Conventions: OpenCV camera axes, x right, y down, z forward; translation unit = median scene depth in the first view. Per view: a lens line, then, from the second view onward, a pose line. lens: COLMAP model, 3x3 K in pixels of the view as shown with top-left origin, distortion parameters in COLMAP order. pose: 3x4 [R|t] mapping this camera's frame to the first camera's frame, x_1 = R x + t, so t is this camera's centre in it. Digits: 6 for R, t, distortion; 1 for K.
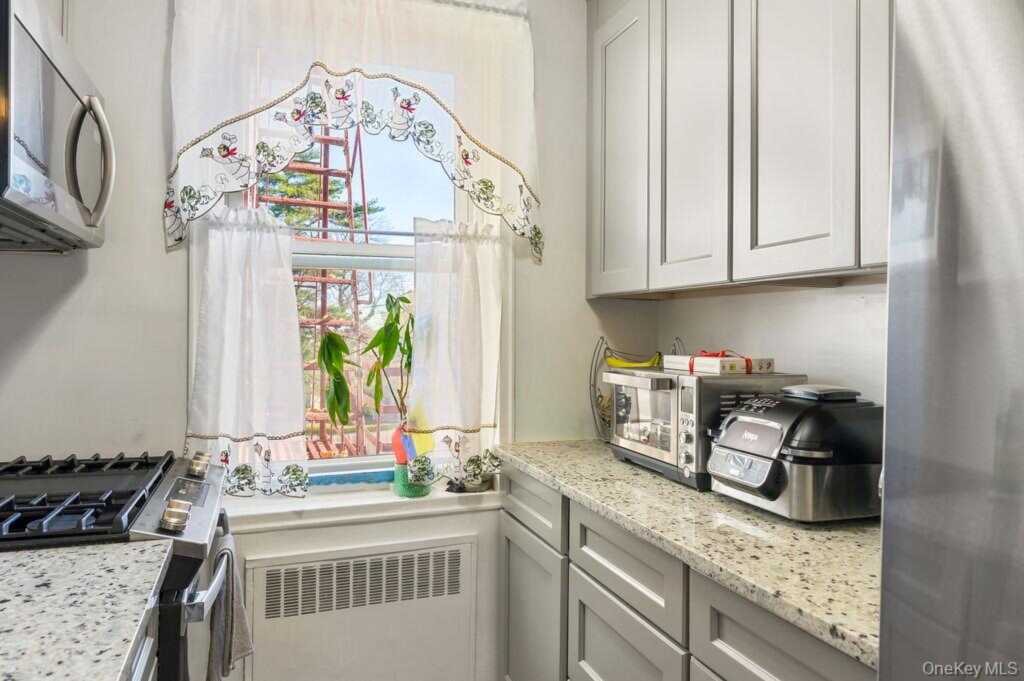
lens RADIAL K [[640.0, 0, 519.7], [0, 640.0, 331.1], [0, 0, 1]] dist [-0.011360, -0.001264]
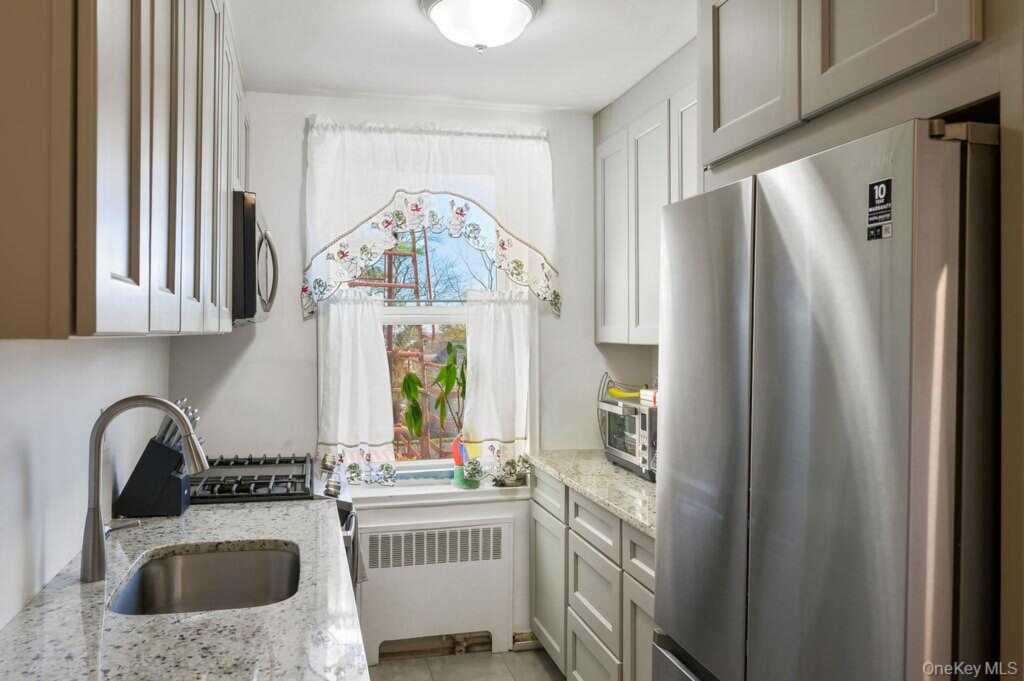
lens RADIAL K [[736.2, 0, 495.1], [0, 736.2, 332.0], [0, 0, 1]] dist [0.015764, 0.000039]
pose [[0.991285, -0.009740, -0.131373, 0.115053], [0.009957, 0.999950, 0.000998, -0.089842], [0.131357, -0.002297, 0.991333, -0.627333]]
